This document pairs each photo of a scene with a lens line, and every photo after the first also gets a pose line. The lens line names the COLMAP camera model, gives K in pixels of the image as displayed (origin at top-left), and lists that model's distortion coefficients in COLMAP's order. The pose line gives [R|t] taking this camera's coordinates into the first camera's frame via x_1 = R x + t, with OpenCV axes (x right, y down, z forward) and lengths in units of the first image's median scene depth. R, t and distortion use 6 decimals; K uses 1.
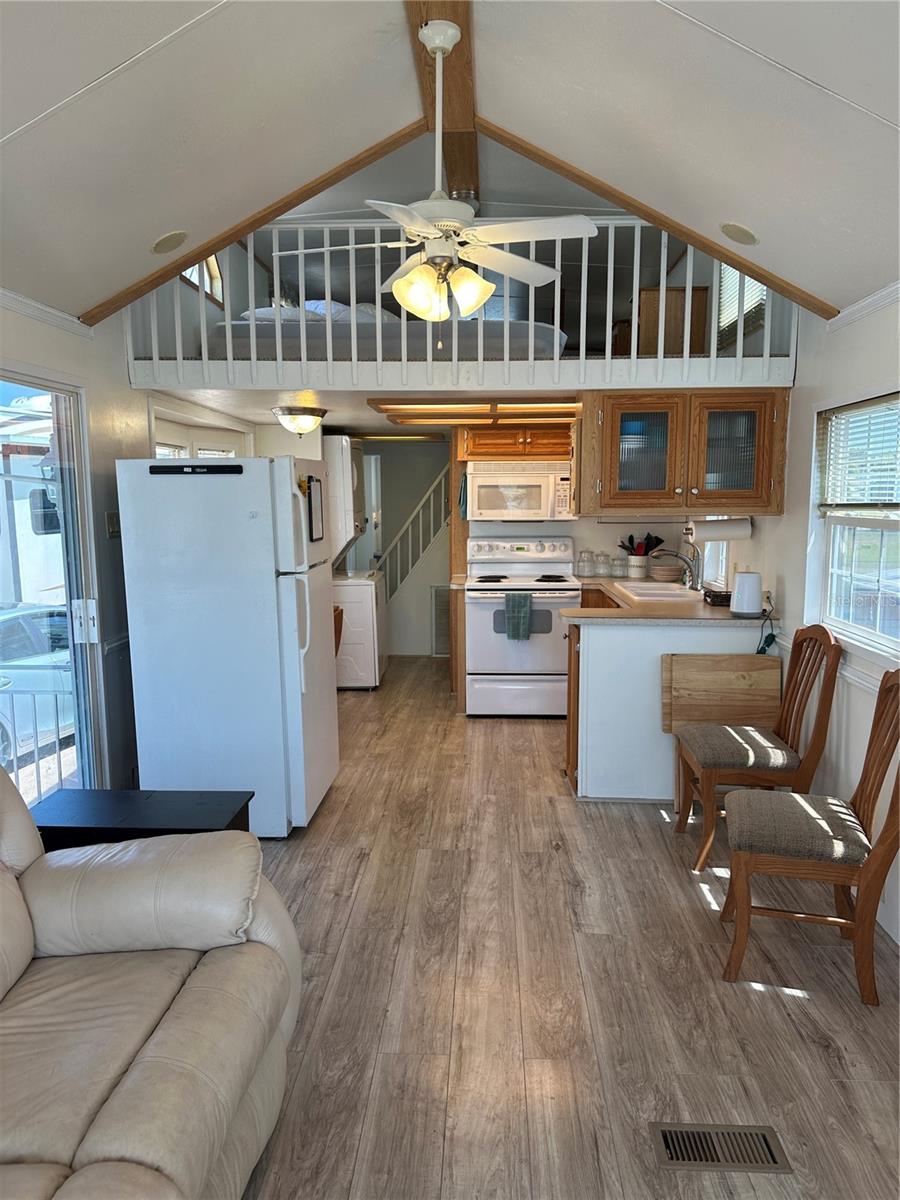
lens RADIAL K [[836.3, 0, 446.7], [0, 836.3, 613.6], [0, 0, 1]] dist [0.049750, -0.072939]
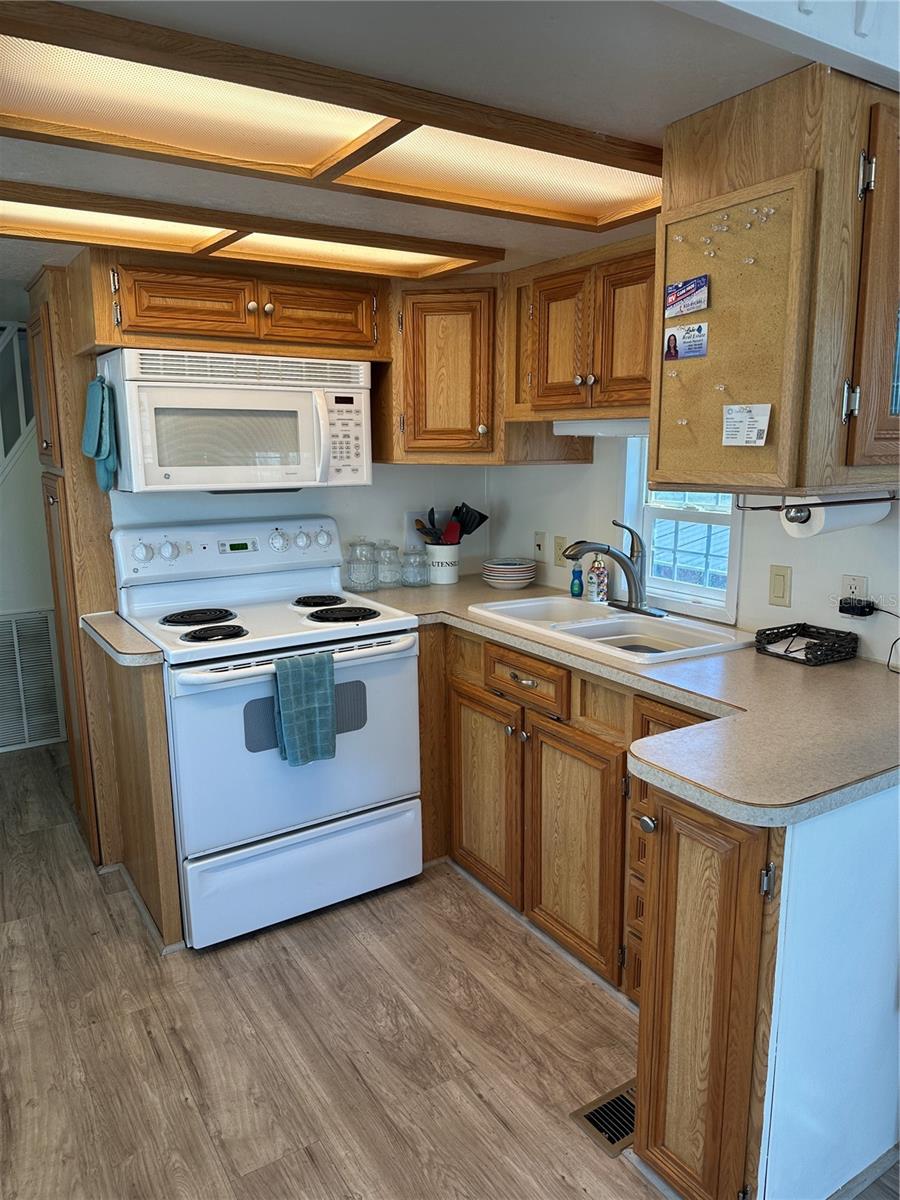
lens RADIAL K [[836.3, 0, 462.1], [0, 836.3, 603.8], [0, 0, 1]] dist [0.049750, -0.072939]
pose [[0.809015, -0.112474, 0.576927, -0.096249], [0.080399, 0.993471, 0.080939, -0.080738], [-0.582264, -0.019097, 0.812775, 0.589831]]
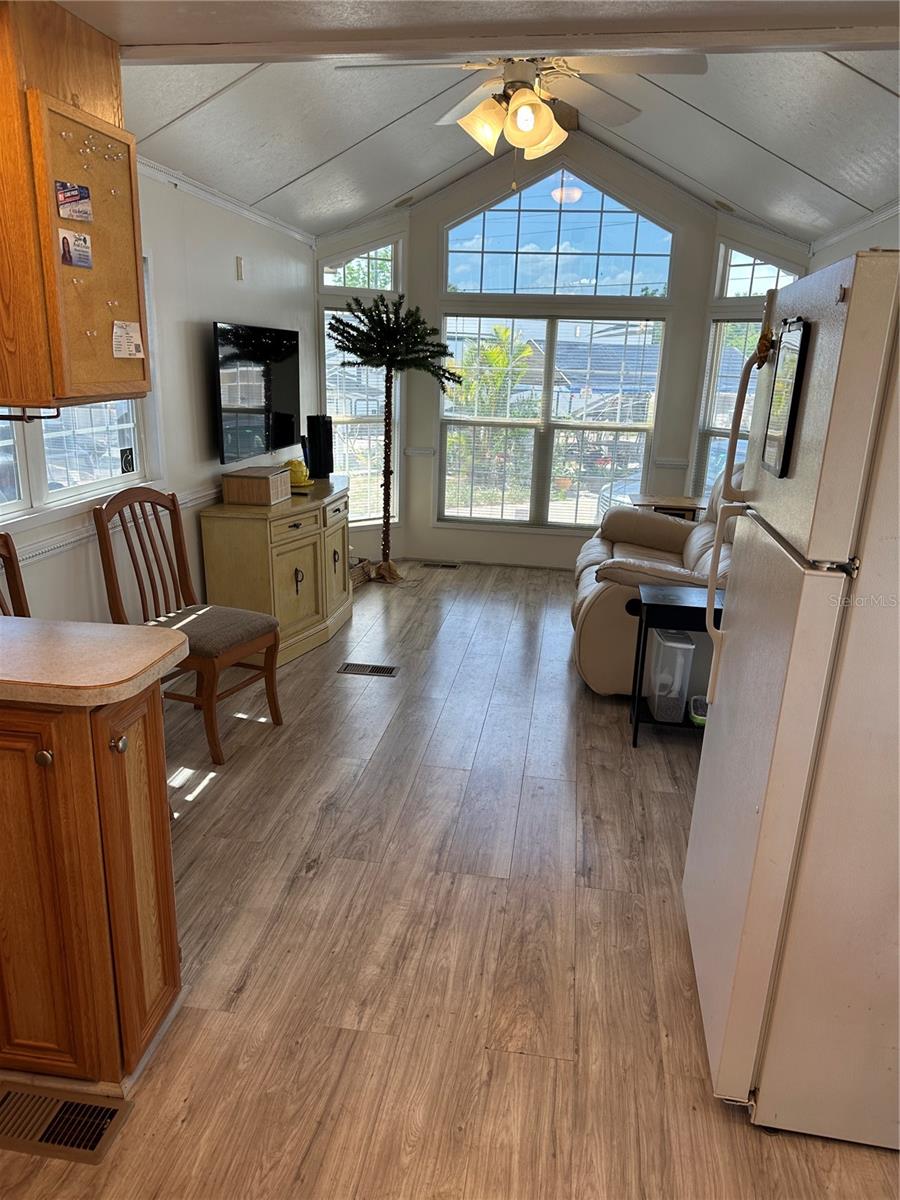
lens RADIAL K [[836.3, 0, 452.7], [0, 836.3, 610.5], [0, 0, 1]] dist [0.049750, -0.072939]
pose [[-0.995015, -0.050070, 0.086250, -0.024120], [-0.009581, 0.908825, 0.417067, -0.140850], [-0.099269, 0.414161, -0.904774, 1.013898]]
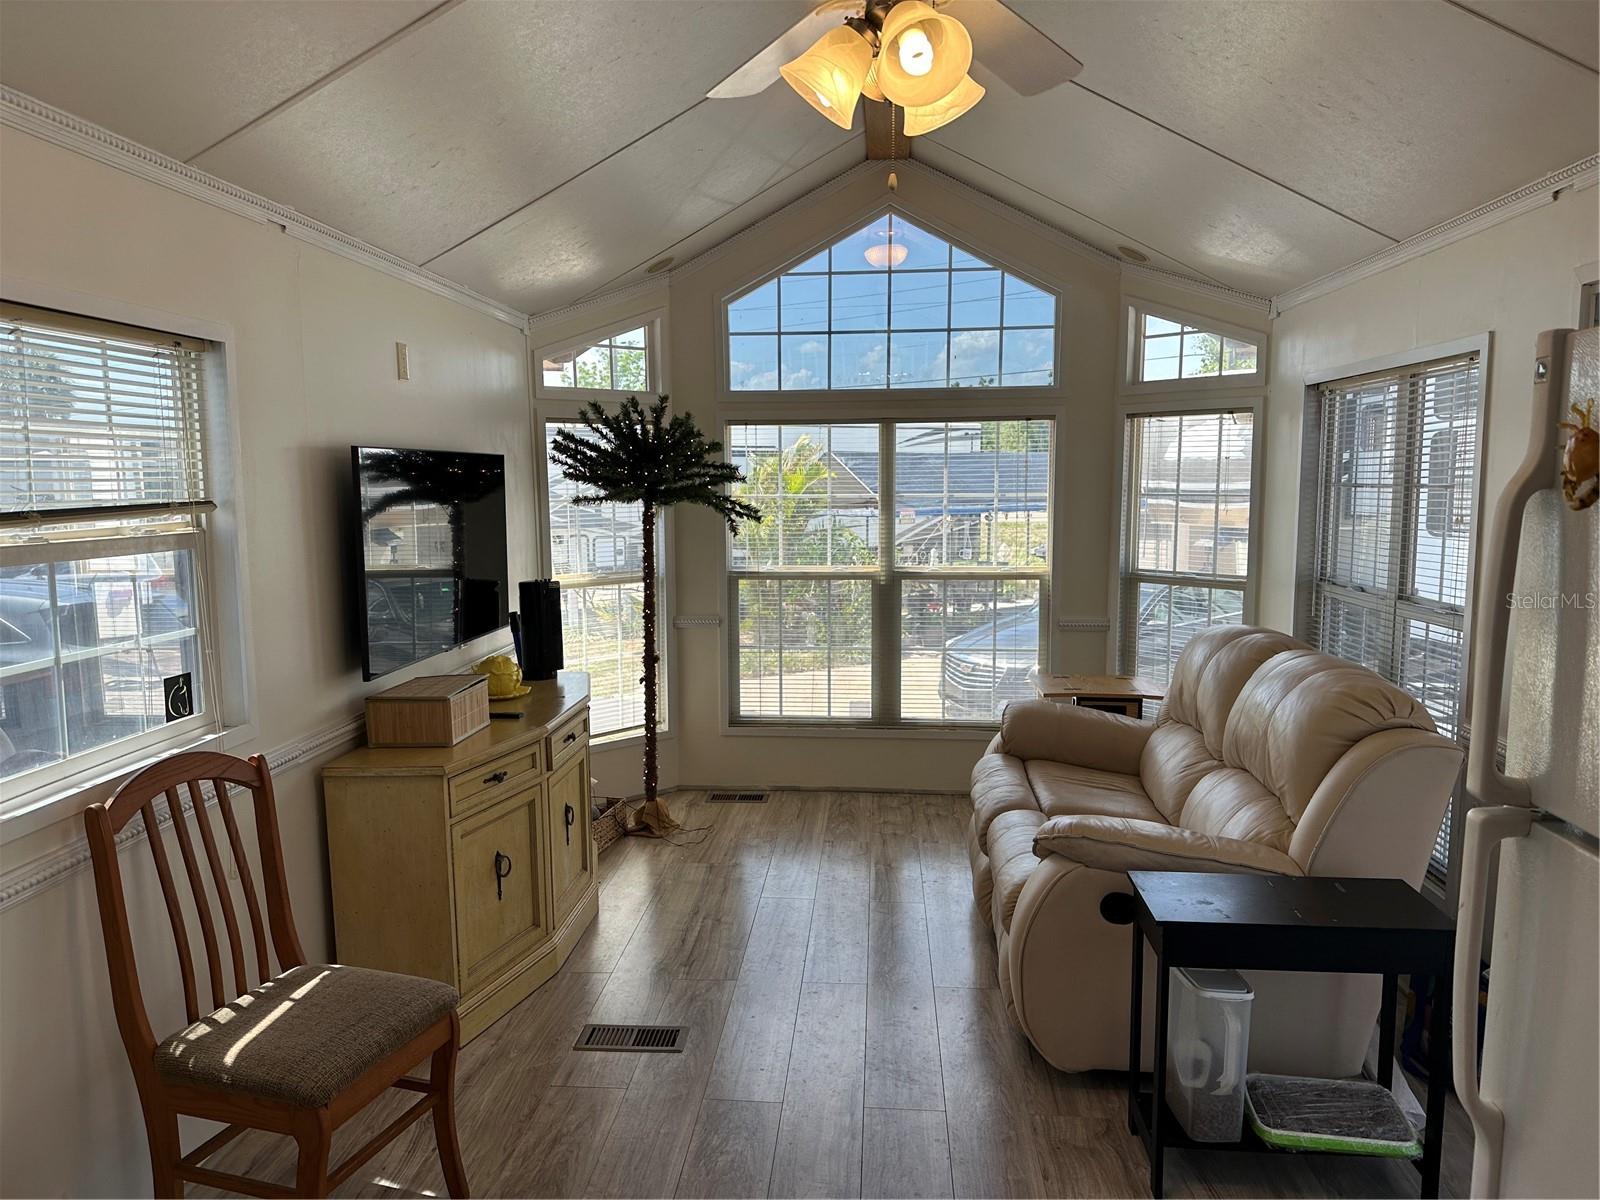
lens RADIAL K [[1115.1, 0, 787.3], [0, 1115.1, 599.0], [0, 0, 1]] dist [0.049750, -0.072939]
pose [[-0.999231, 0.013382, 0.036845, 0.014011], [0.022062, 0.968917, 0.246400, -0.122989], [-0.032402, 0.247023, -0.968468, 0.842966]]
